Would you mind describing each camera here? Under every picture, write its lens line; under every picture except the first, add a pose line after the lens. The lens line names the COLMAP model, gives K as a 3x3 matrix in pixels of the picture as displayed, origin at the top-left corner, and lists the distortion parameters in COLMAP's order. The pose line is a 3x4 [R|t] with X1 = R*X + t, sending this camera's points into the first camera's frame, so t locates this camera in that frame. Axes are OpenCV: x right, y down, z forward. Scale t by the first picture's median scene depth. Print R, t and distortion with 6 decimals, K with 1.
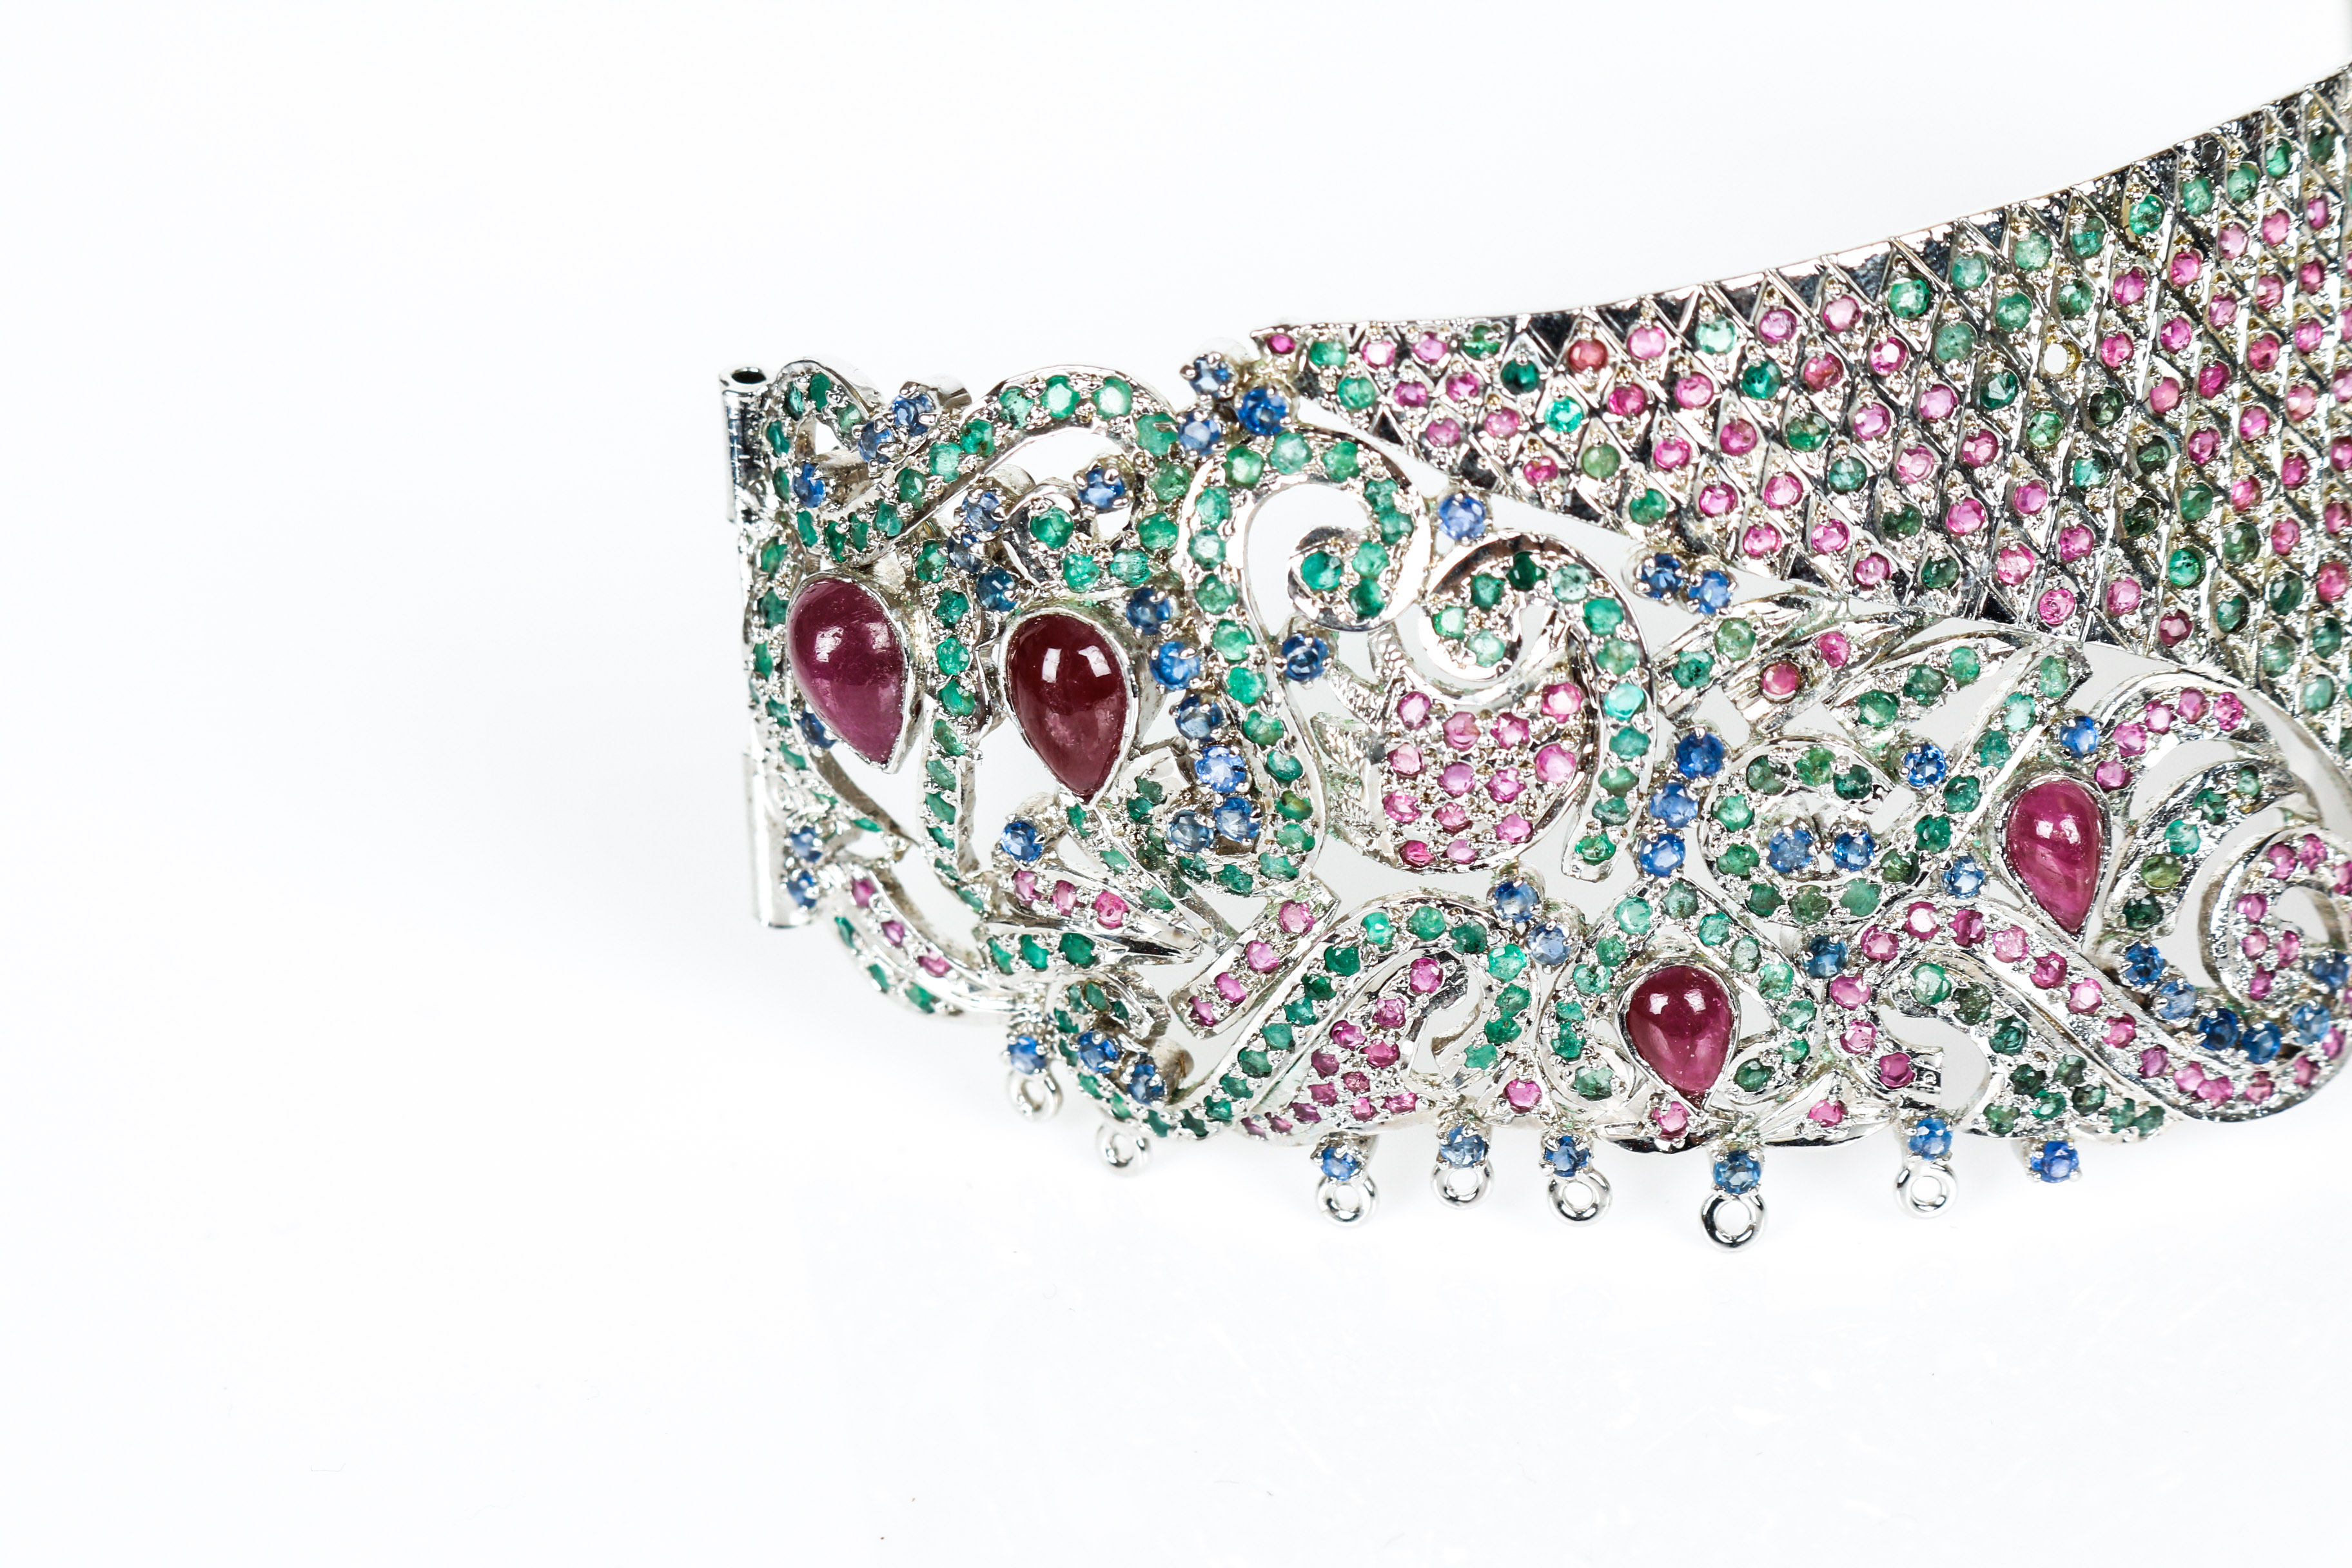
lens RADIAL K [[5561.9, 0, 1177.4], [0, 5561.9, 790.4], [0, 0, 1]] dist [0.026320, 0.000000]
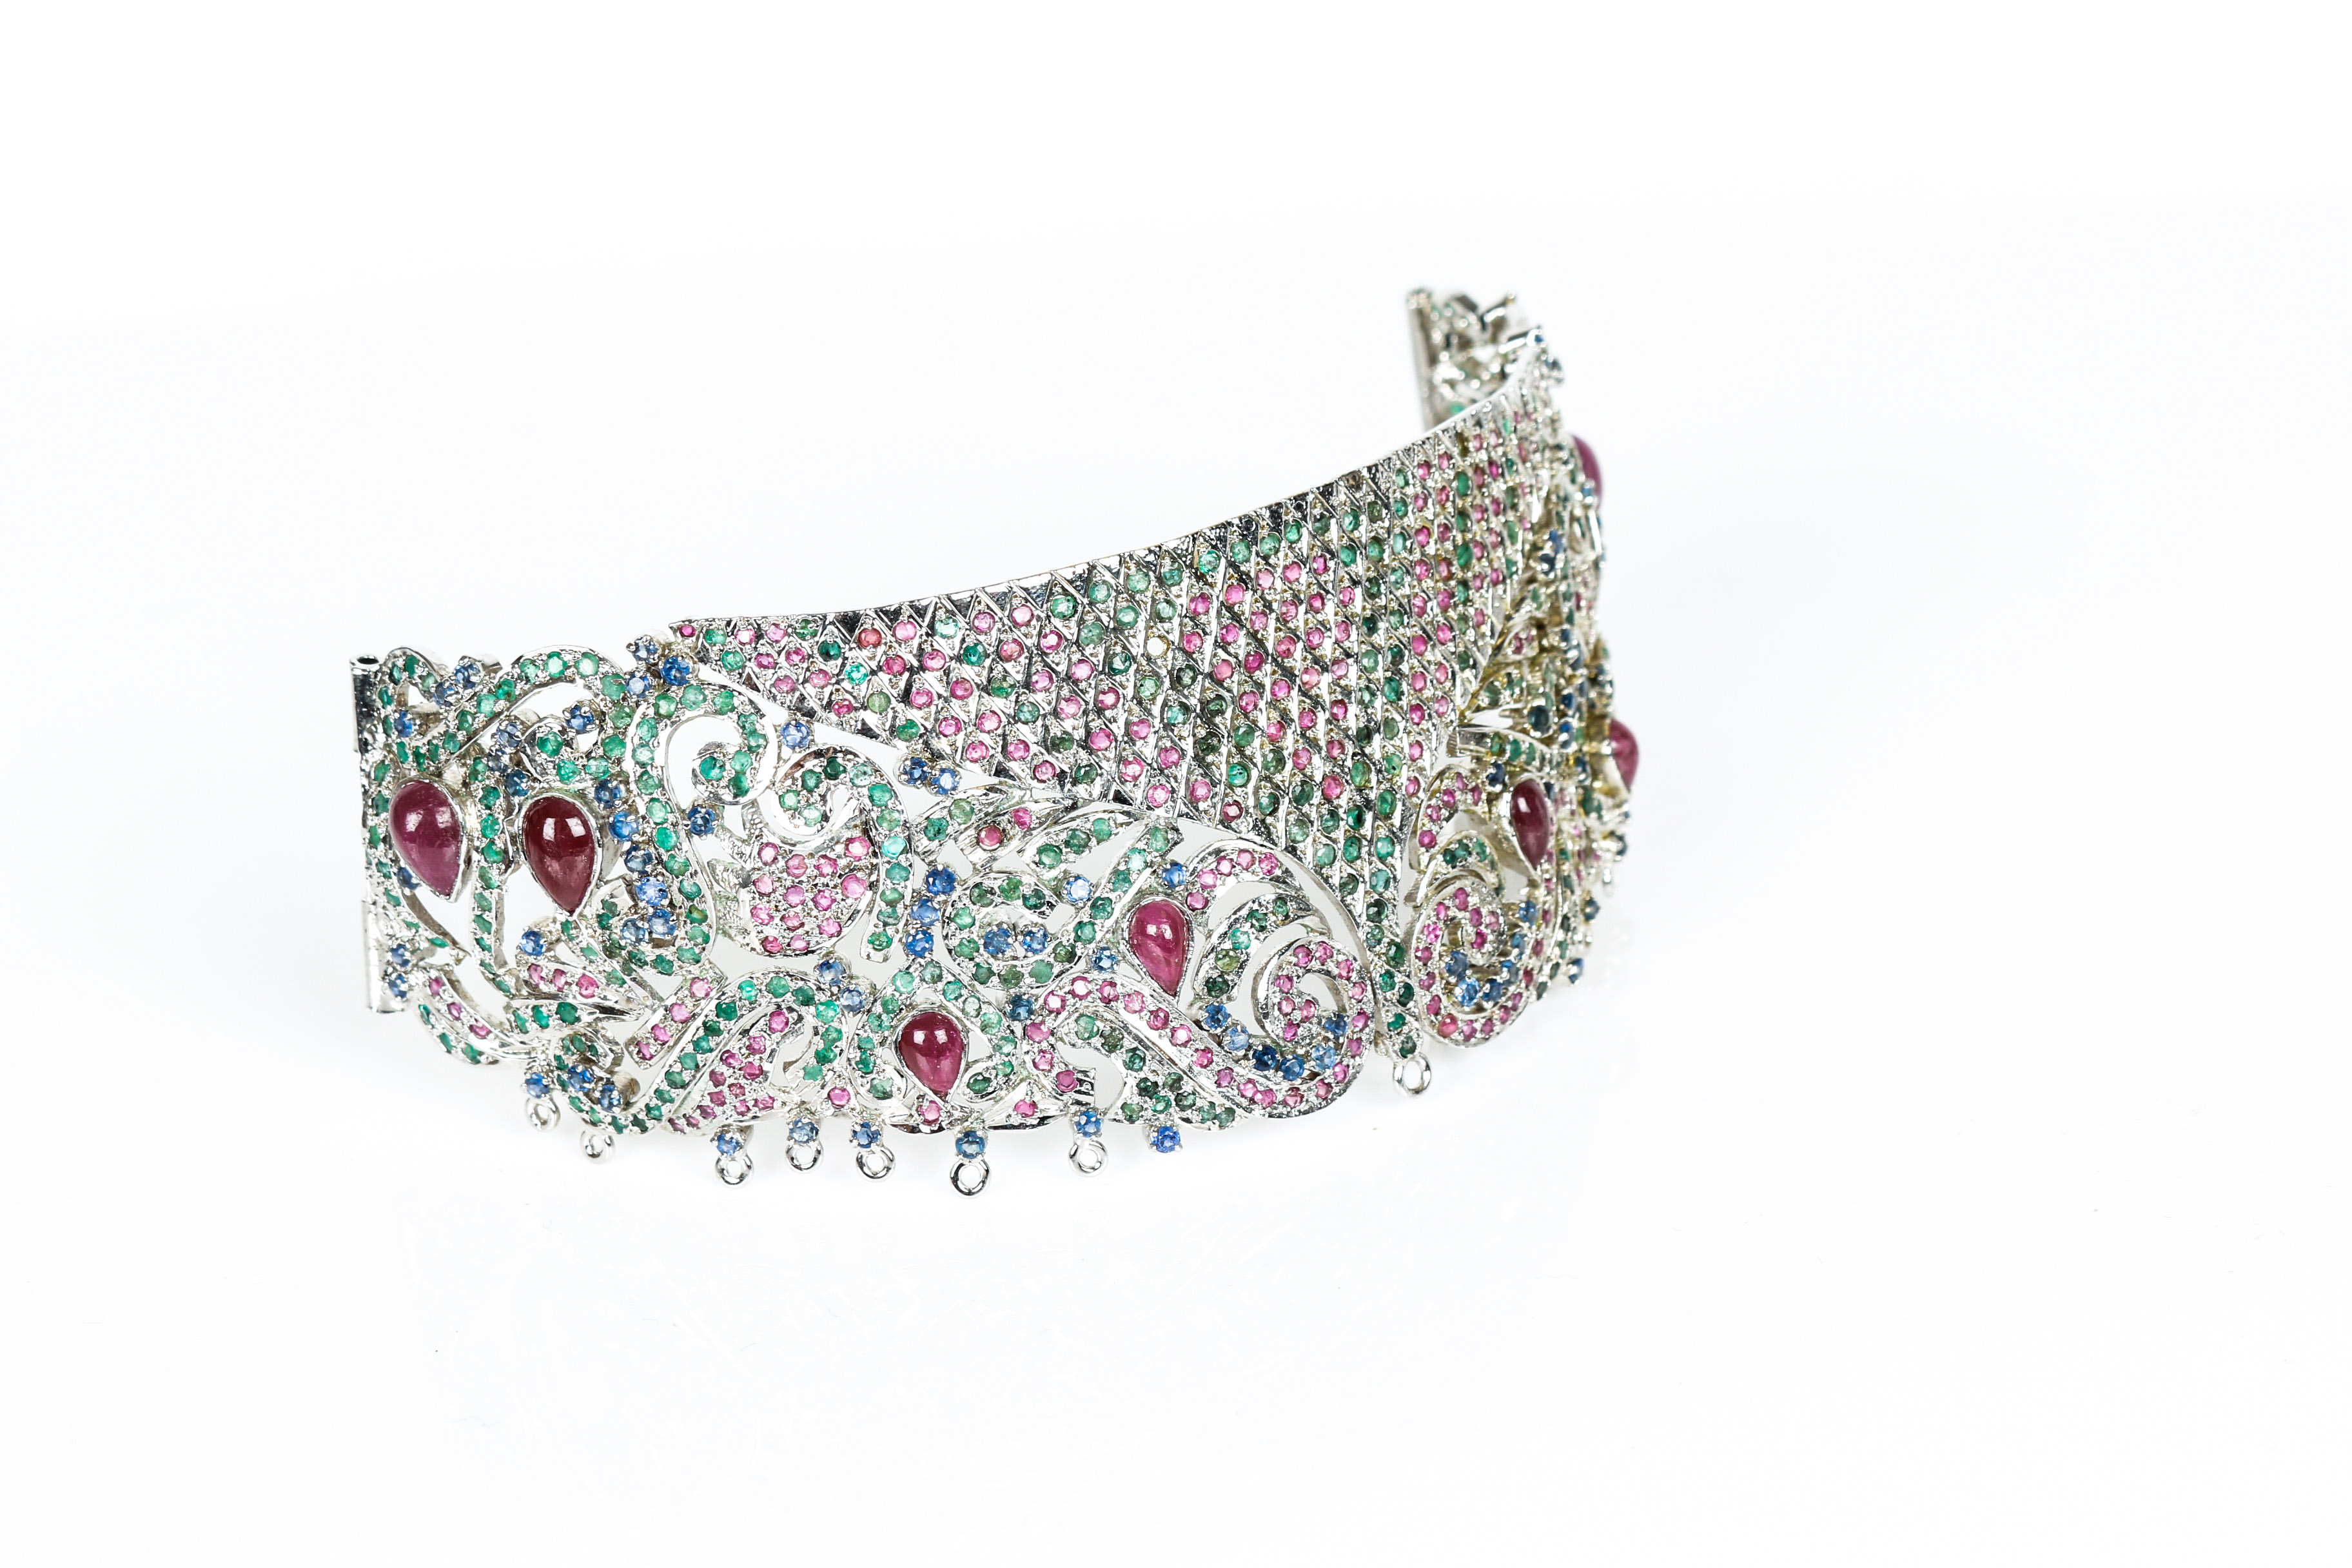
lens RADIAL K [[5561.9, 0, 1179.8], [0, 5561.9, 781.6], [0, 0, 1]] dist [0.026320, 0.000000]
pose [[0.998318, 0.005619, 0.057701, 0.068026], [0.000889, 0.993690, -0.112156, 0.147502], [-0.057967, 0.112018, 0.992014, -0.640395]]
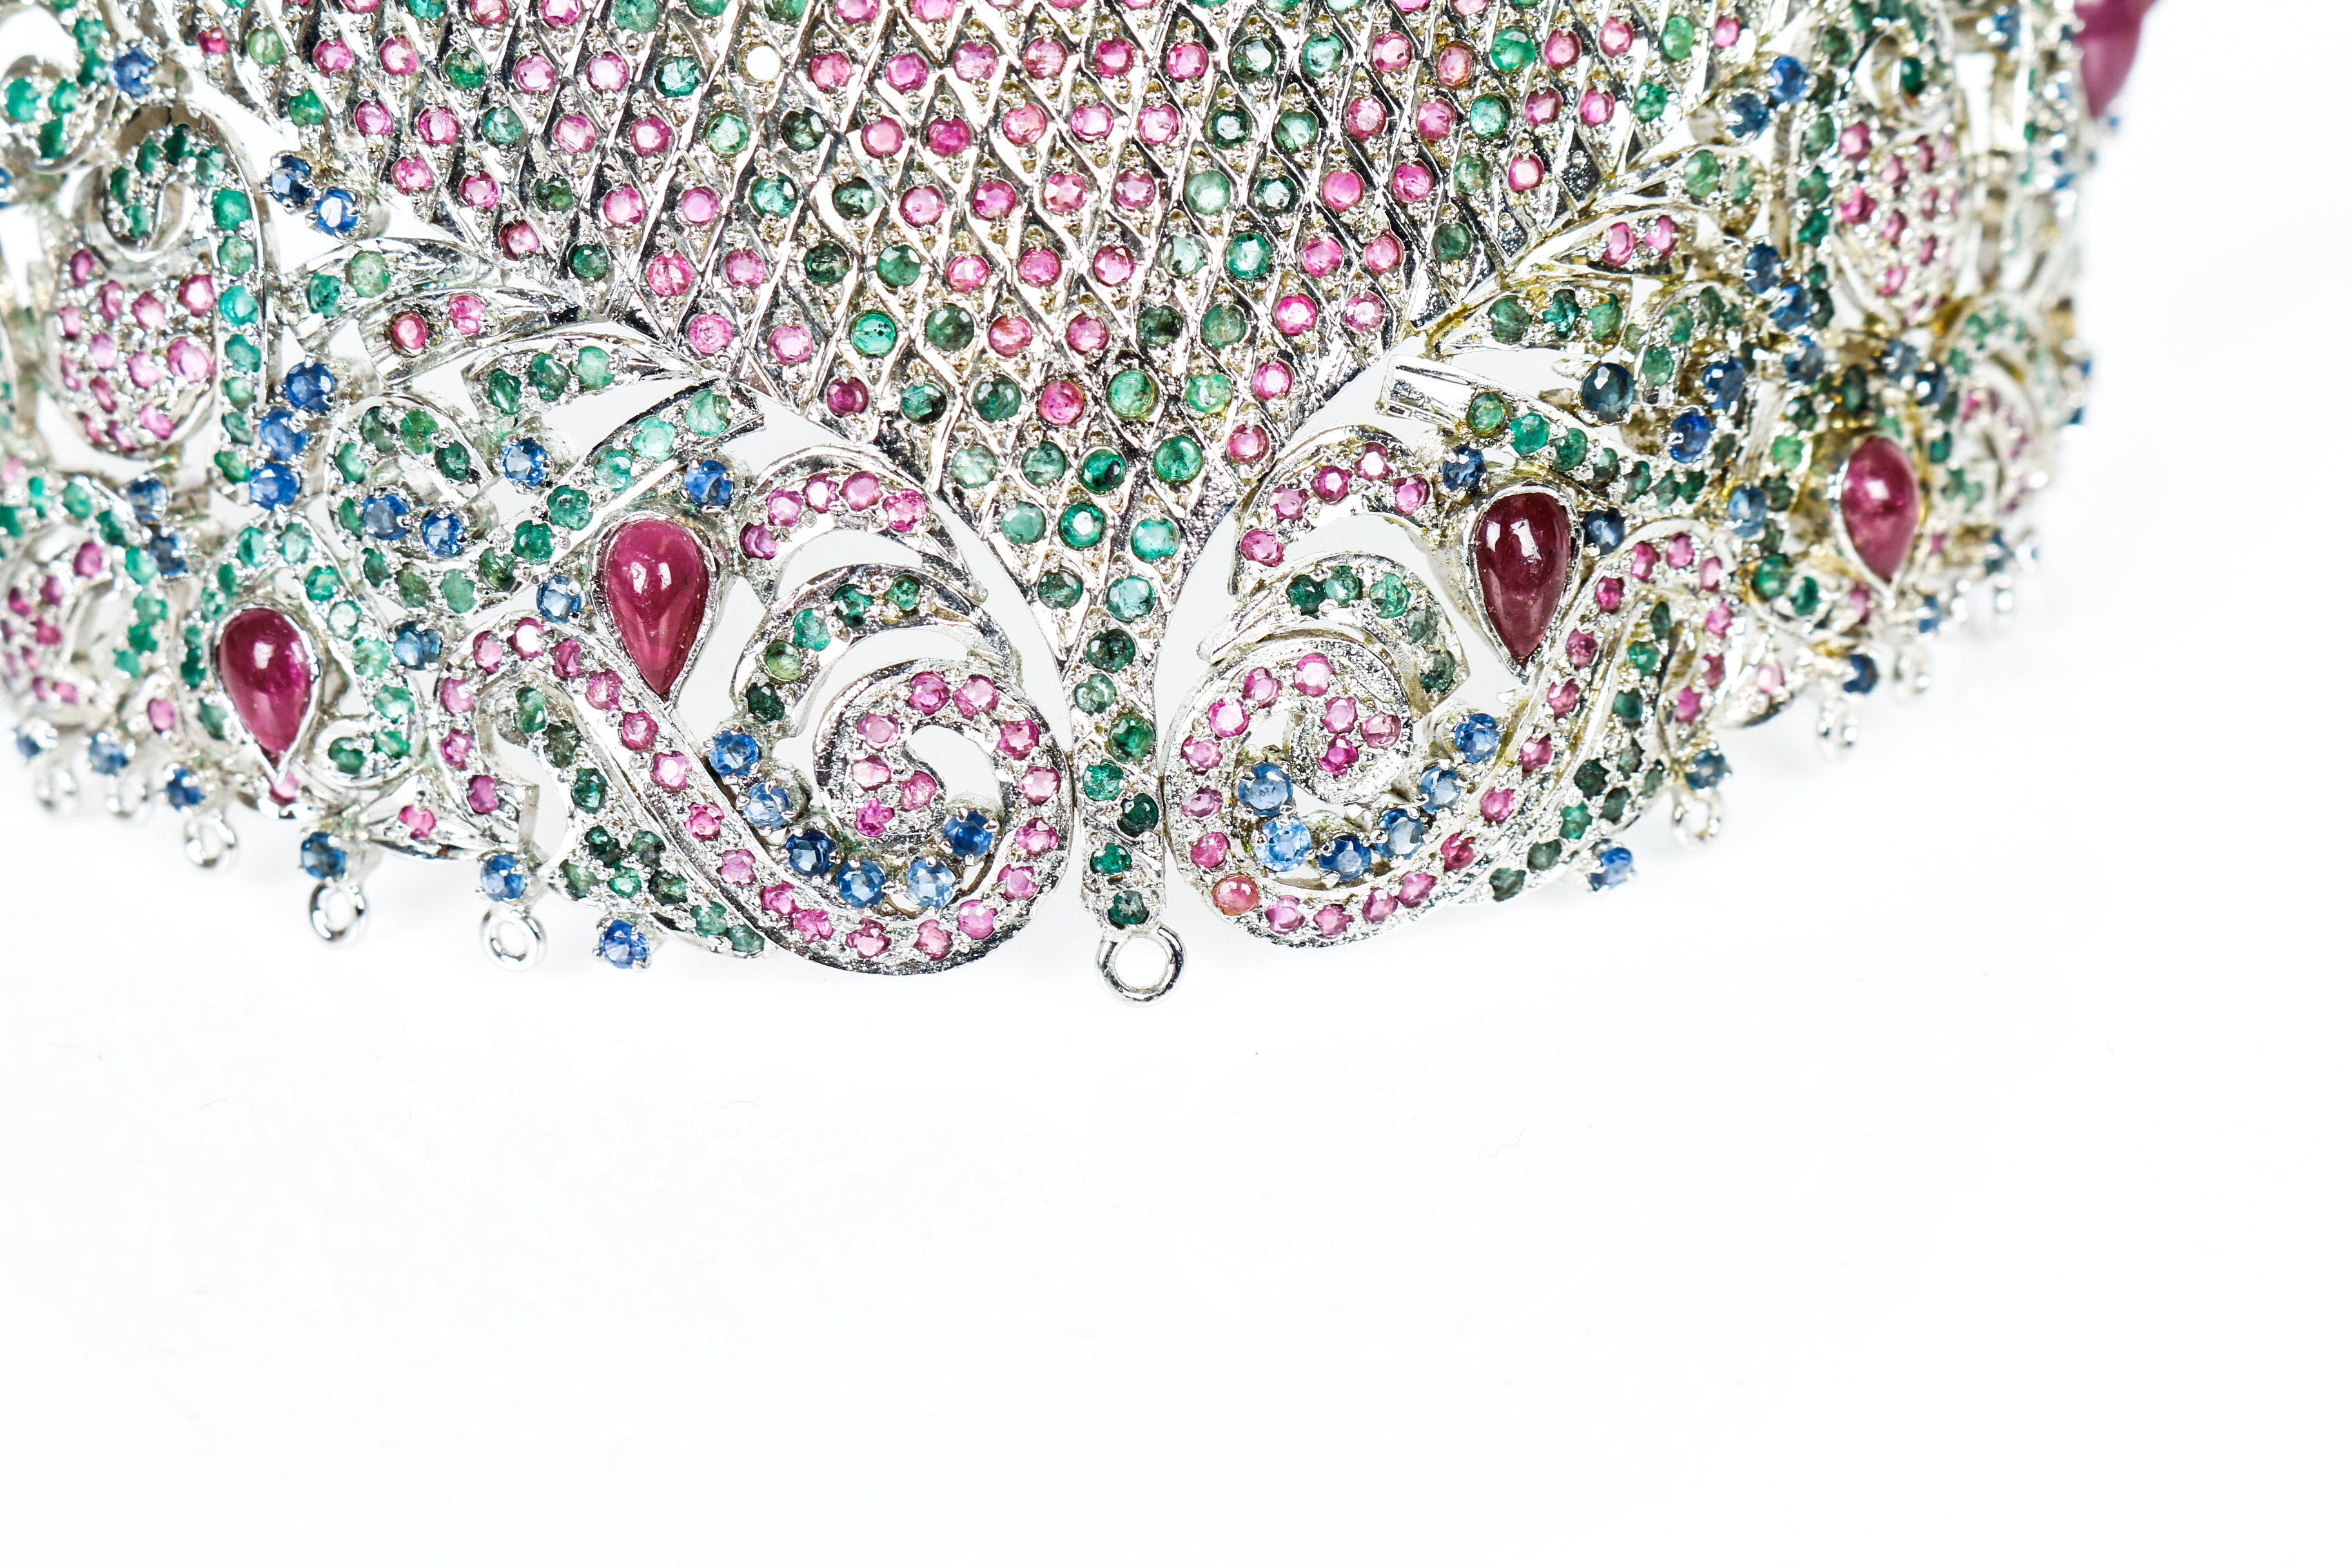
lens RADIAL K [[5561.9, 0, 1176.8], [0, 5561.9, 781.6], [0, 0, 1]] dist [0.026320, 0.000000]
pose [[0.878220, 0.273900, -0.392056, 0.592977], [-0.281258, 0.958806, 0.039818, -0.020459], [0.386812, 0.075300, 0.919079, 0.203638]]
